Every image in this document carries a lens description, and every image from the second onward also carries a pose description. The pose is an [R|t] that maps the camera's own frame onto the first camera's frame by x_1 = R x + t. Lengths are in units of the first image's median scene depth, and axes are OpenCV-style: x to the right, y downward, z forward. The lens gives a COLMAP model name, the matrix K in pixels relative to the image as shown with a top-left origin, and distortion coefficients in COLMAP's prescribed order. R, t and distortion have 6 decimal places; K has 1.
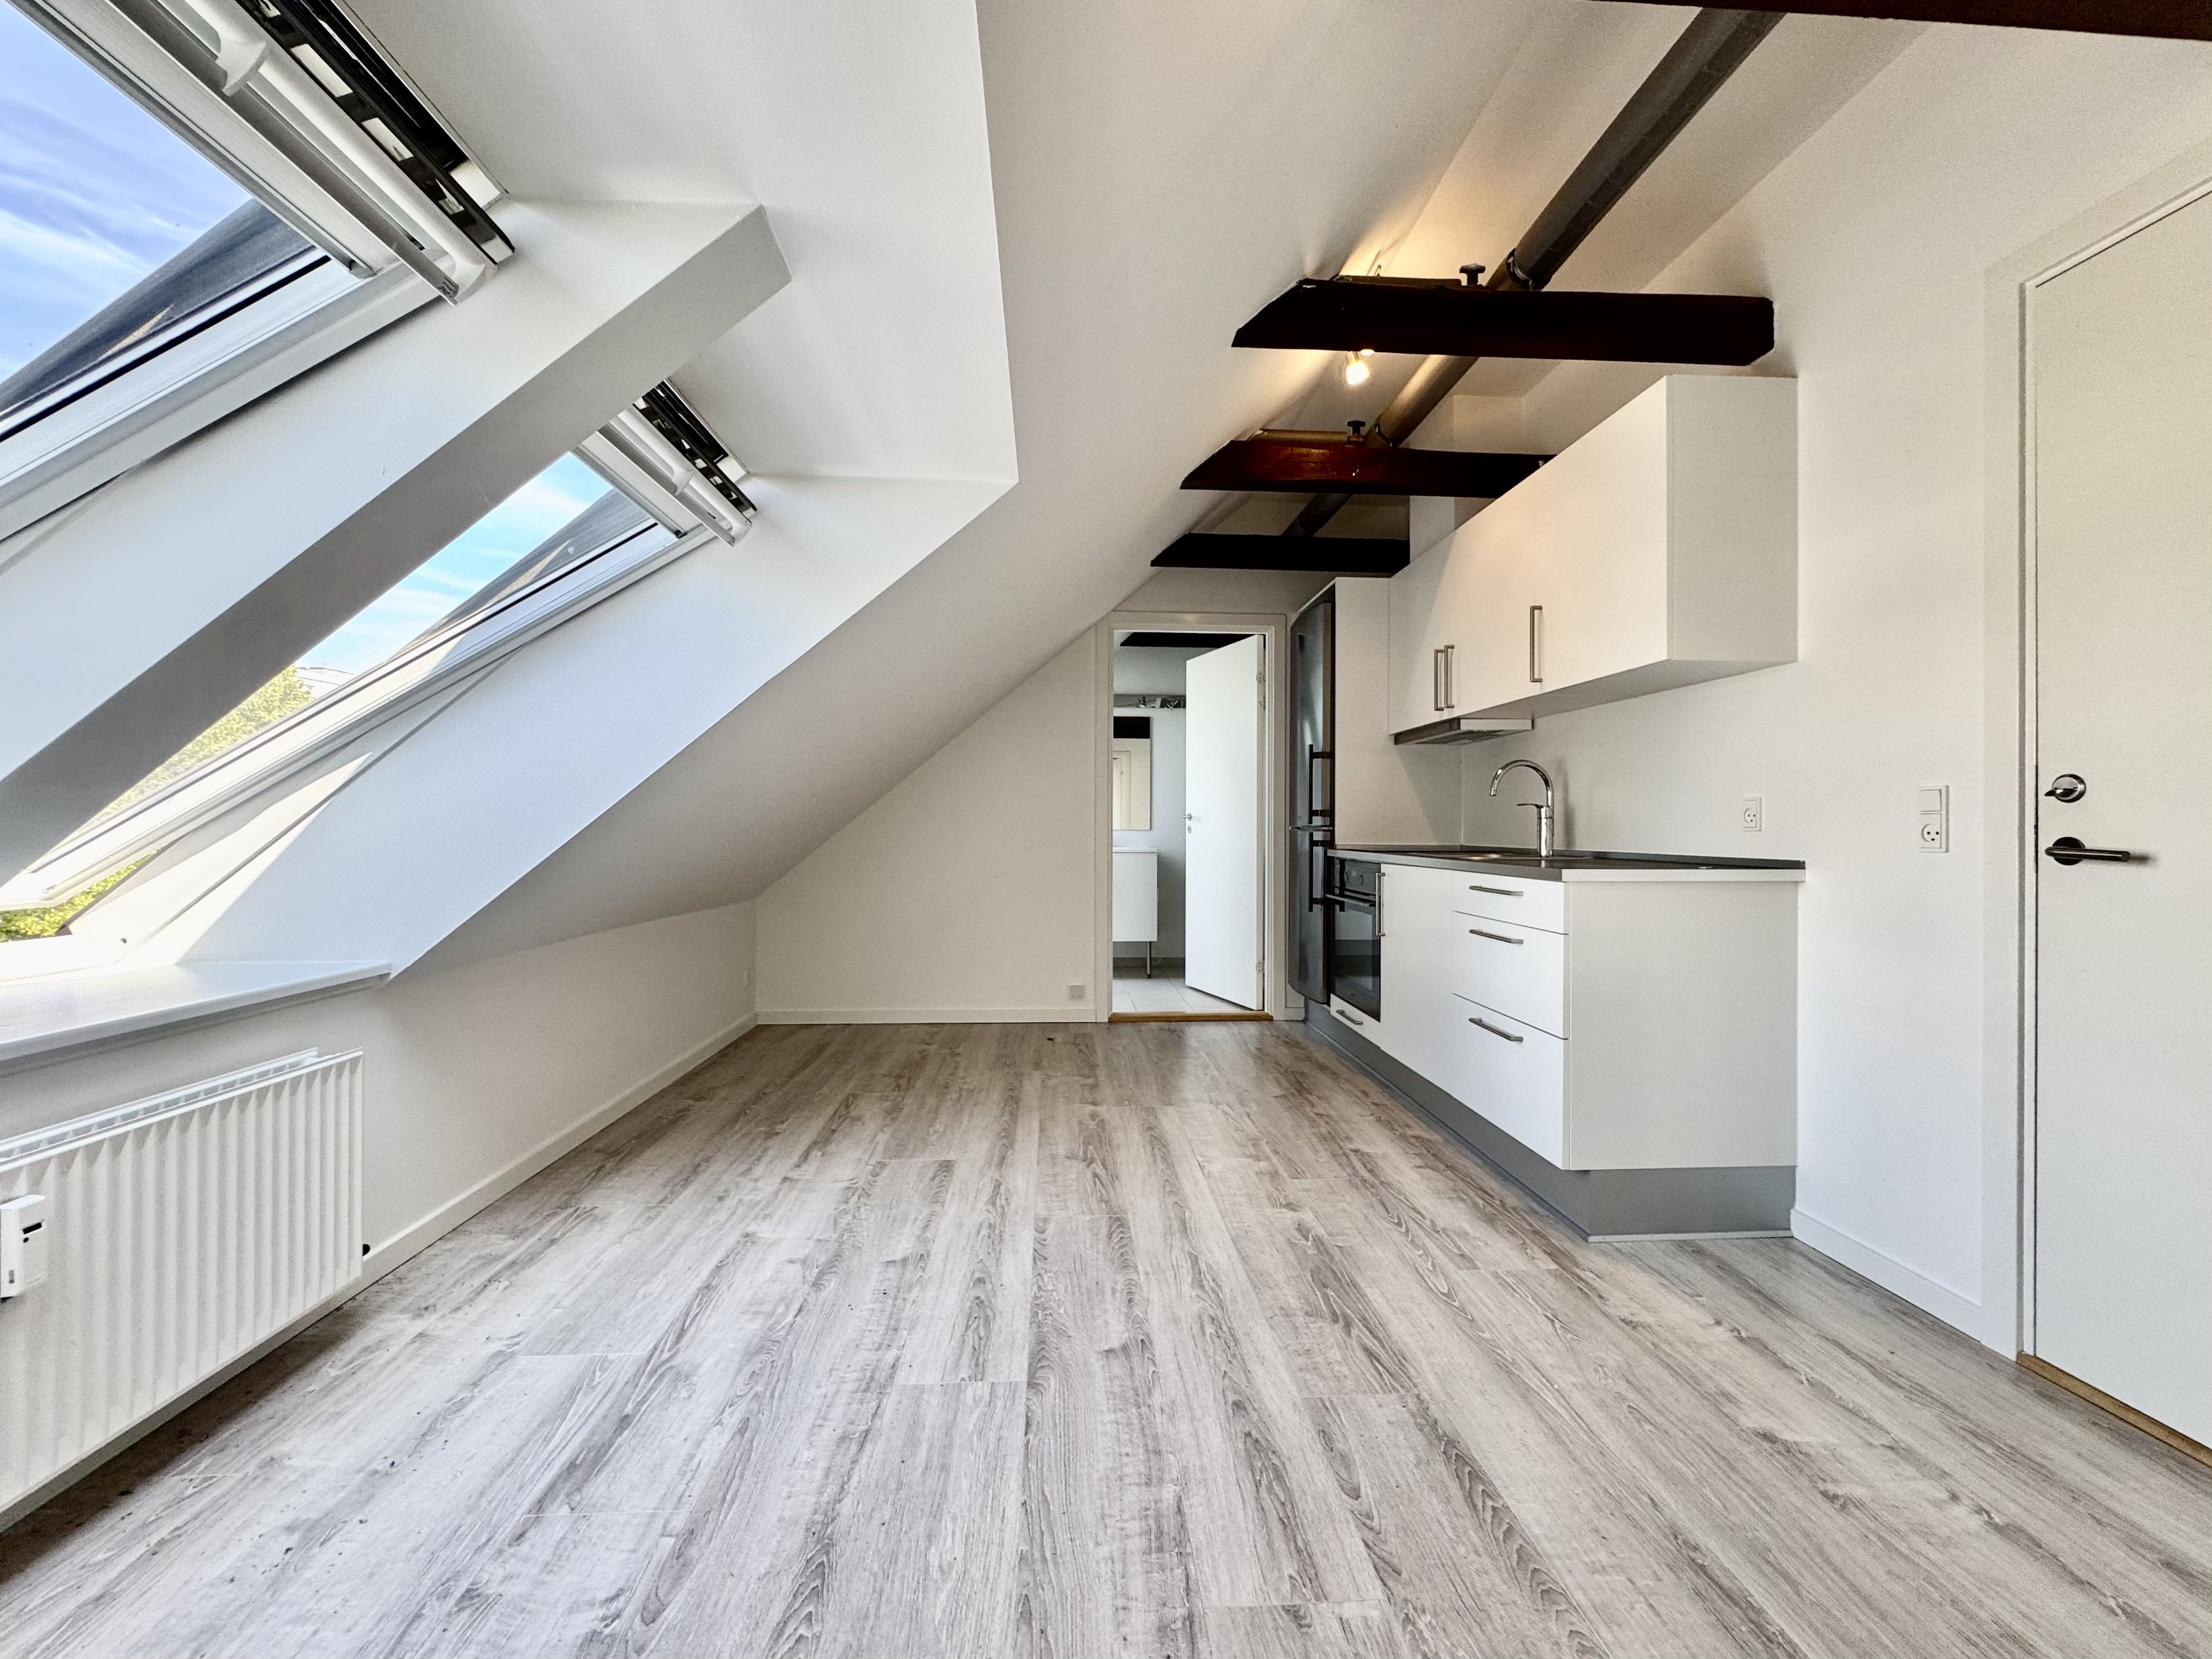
lens RADIAL K [[876.2, 0, 1099.2], [0, 876.2, 833.6], [0, 0, 1]] dist [-0.001070, -0.000002]
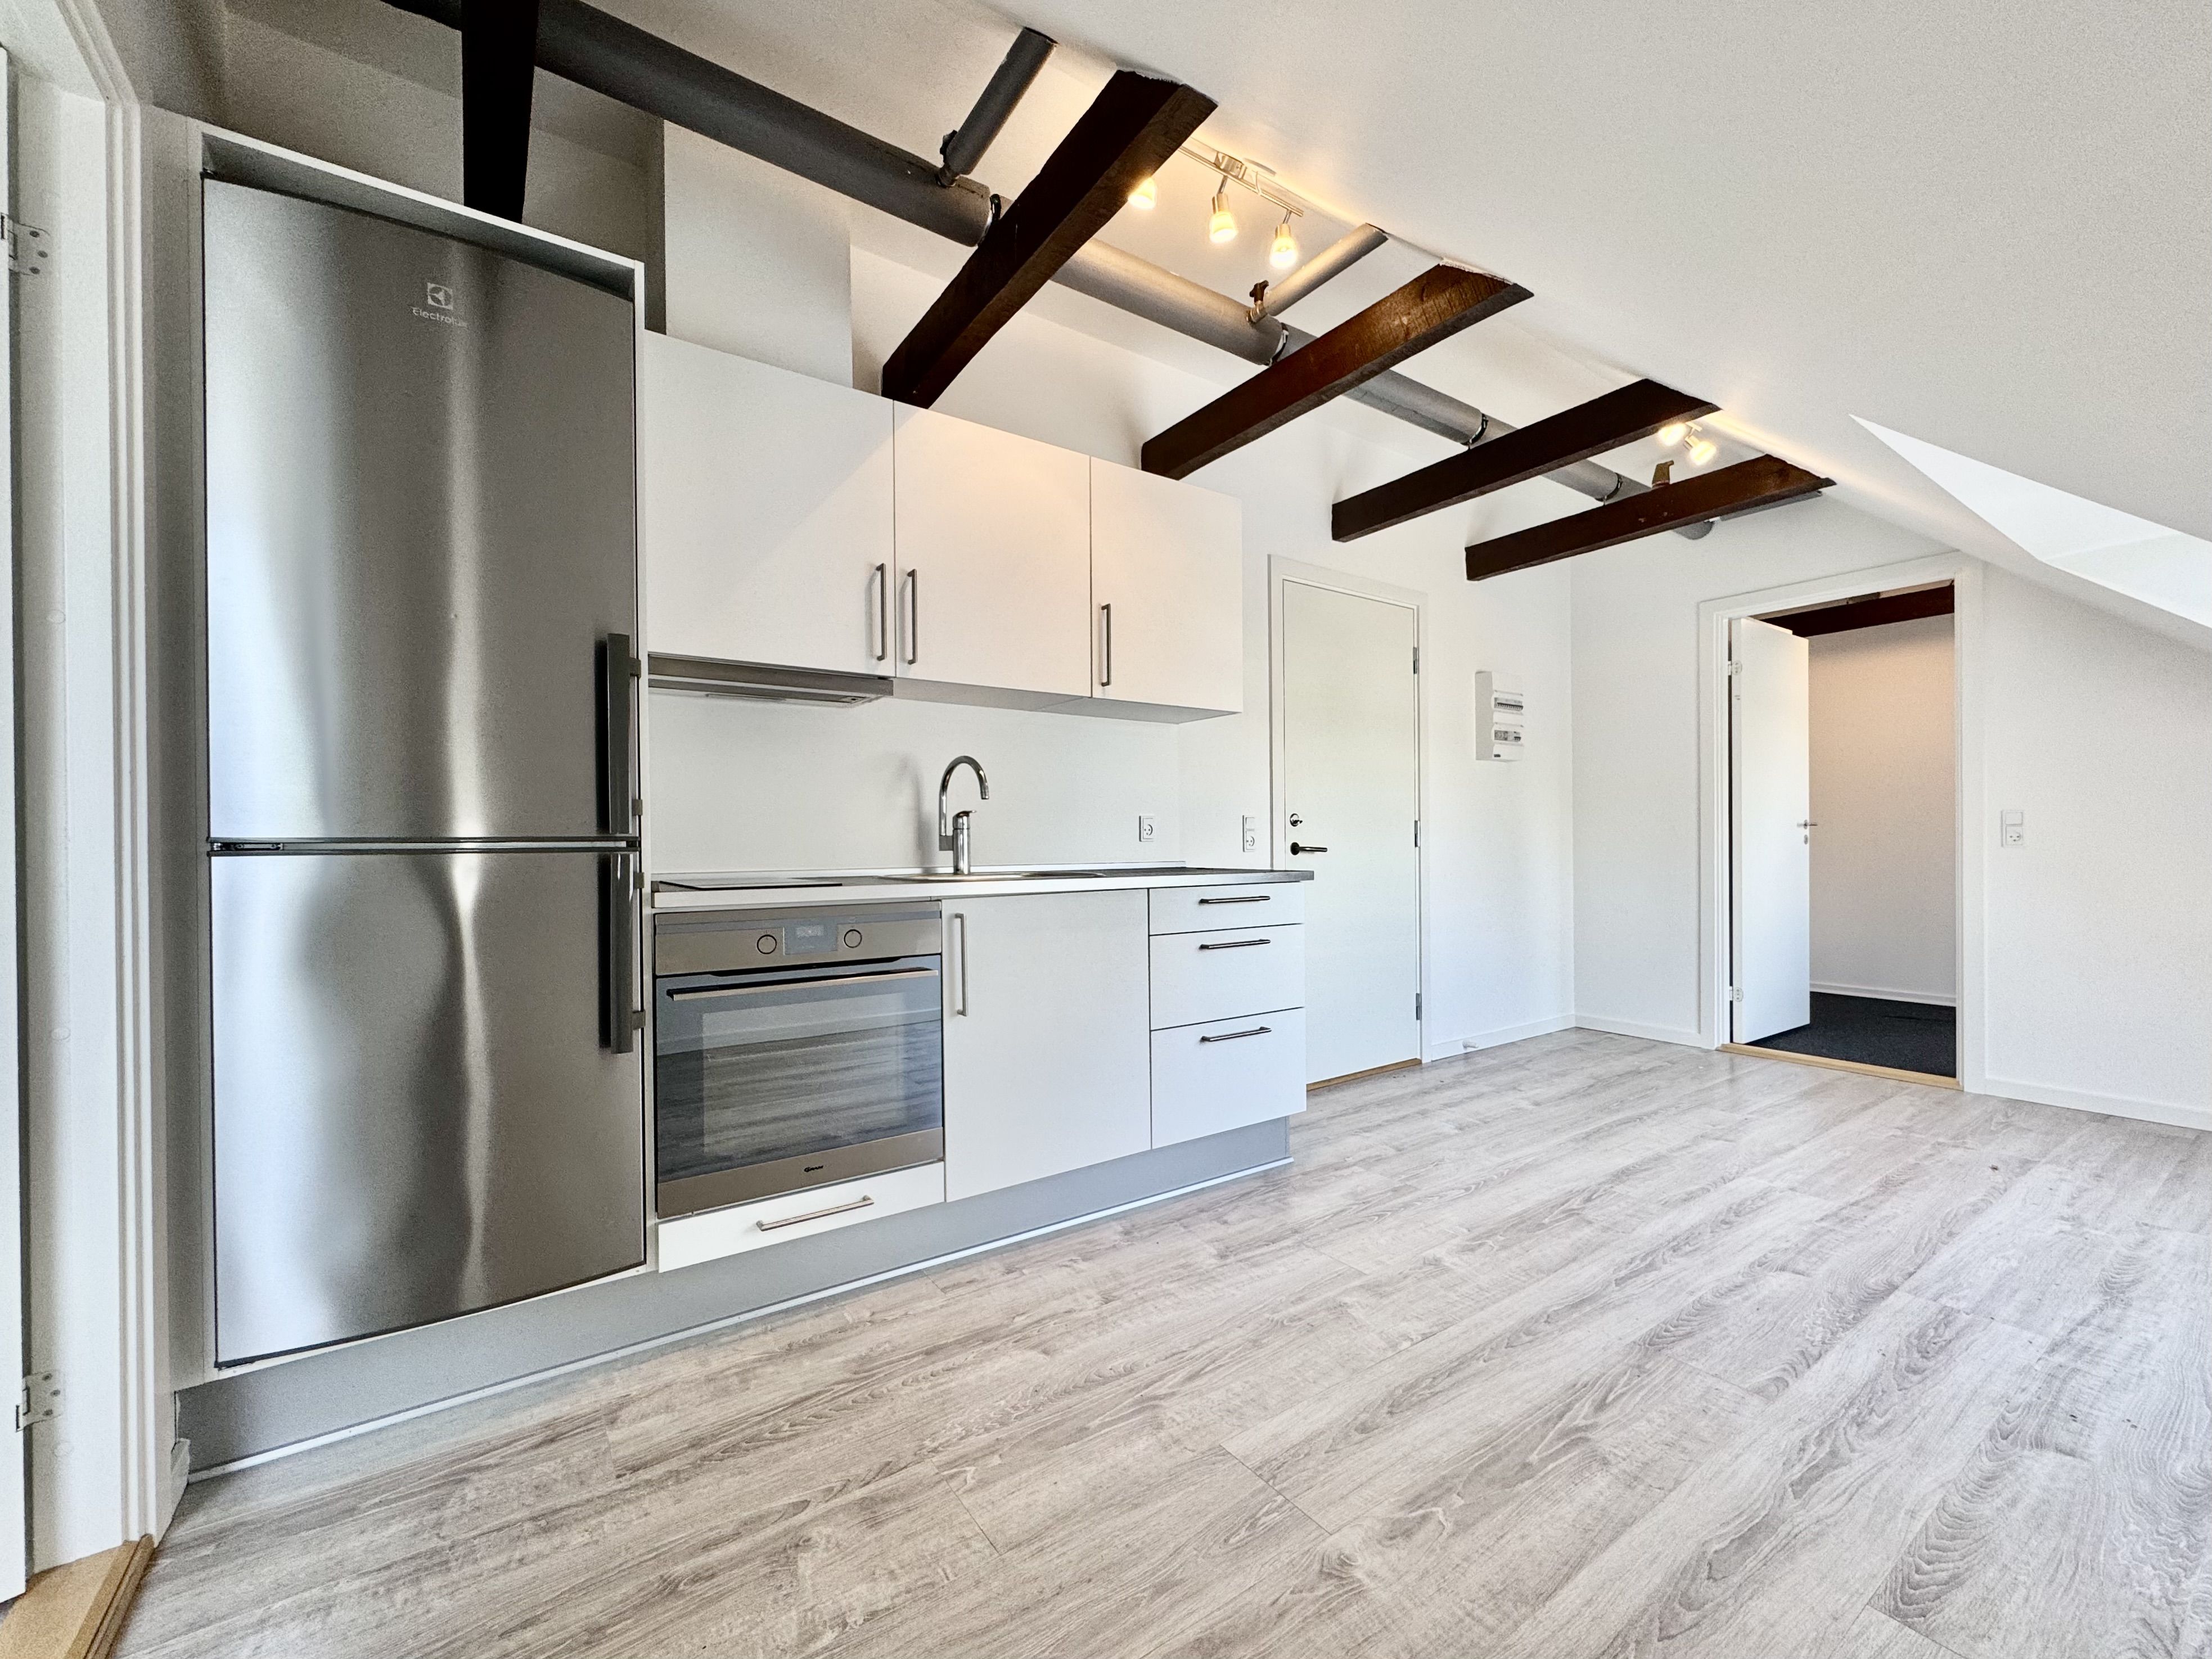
lens RADIAL K [[906.8, 0, 1107.4], [0, 906.8, 833.3], [0, 0, 1]] dist [-0.001920, 0.000532]
pose [[-0.525747, 0.007375, 0.850609, -0.446002], [0.011152, 0.999936, -0.001777, -0.014755], [-0.850568, 0.008551, -0.525796, 1.991548]]
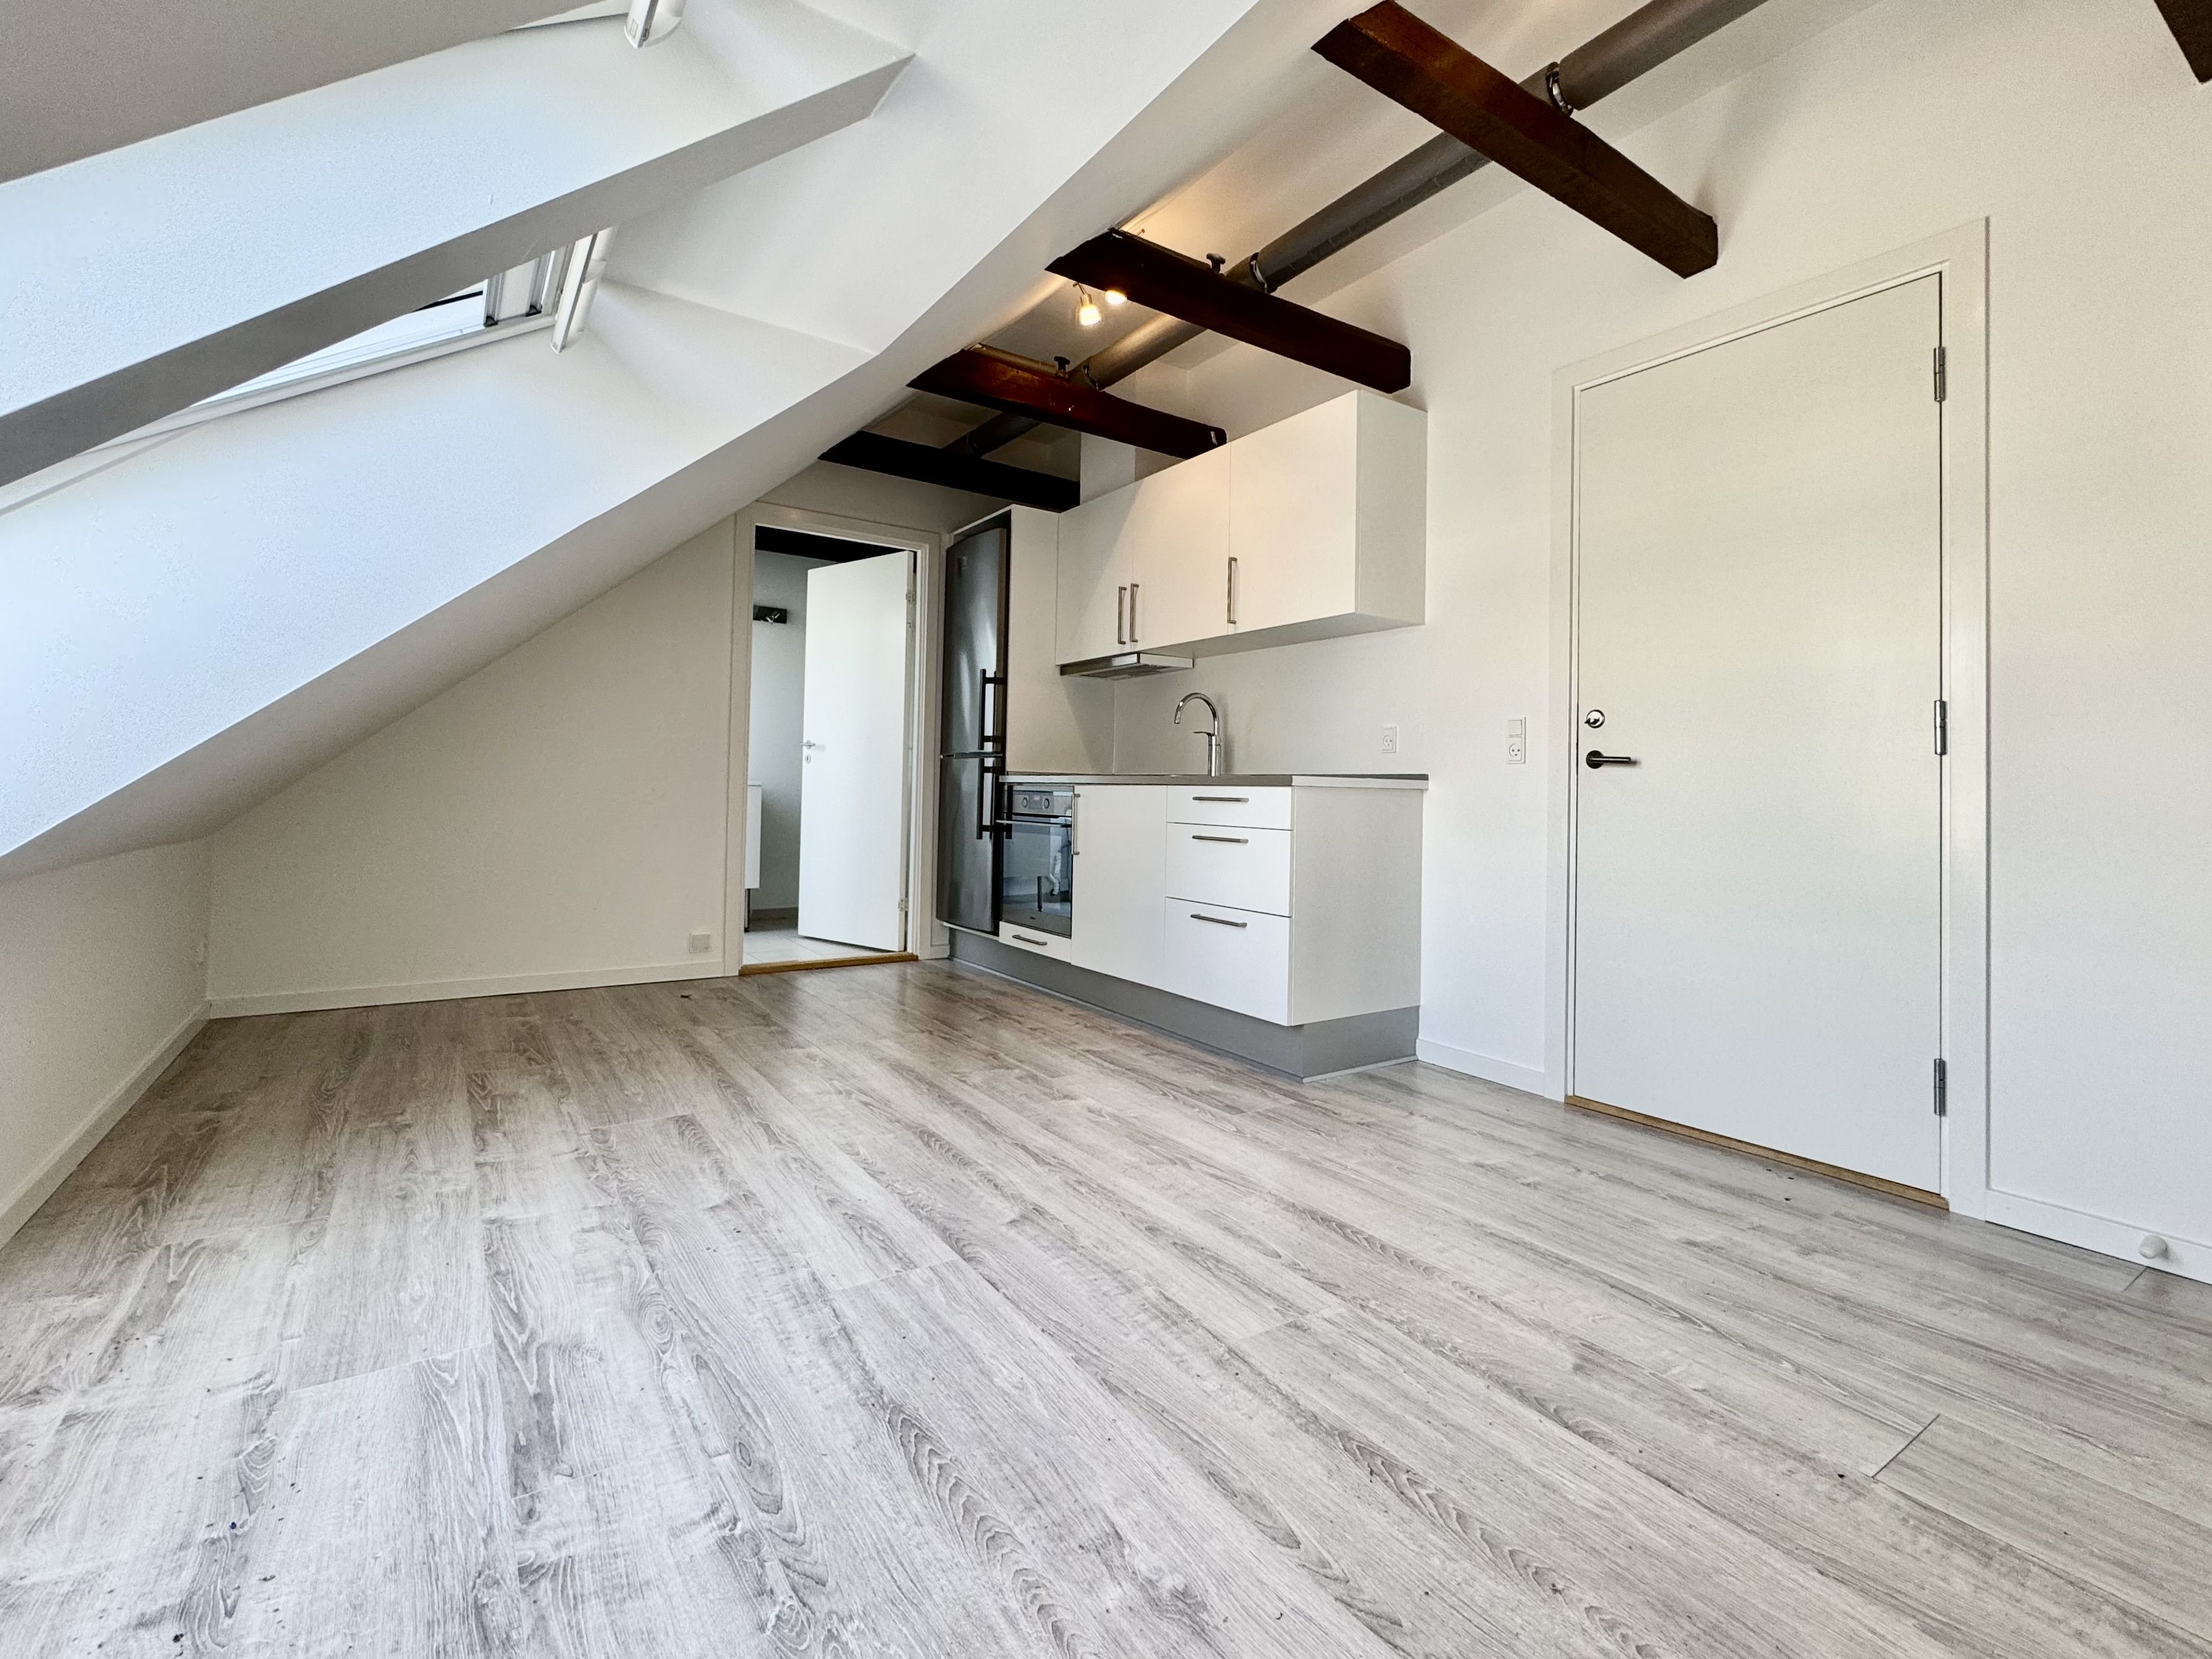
lens RADIAL K [[995.5, 0, 1094.9], [0, 995.5, 780.8], [0, 0, 1]] dist [-0.000298, 0.000293]
pose [[0.861236, 0.018287, 0.507875, -0.414587], [-0.013371, 0.999822, -0.013327, 0.070727], [-0.508029, 0.004687, 0.861327, -0.048568]]
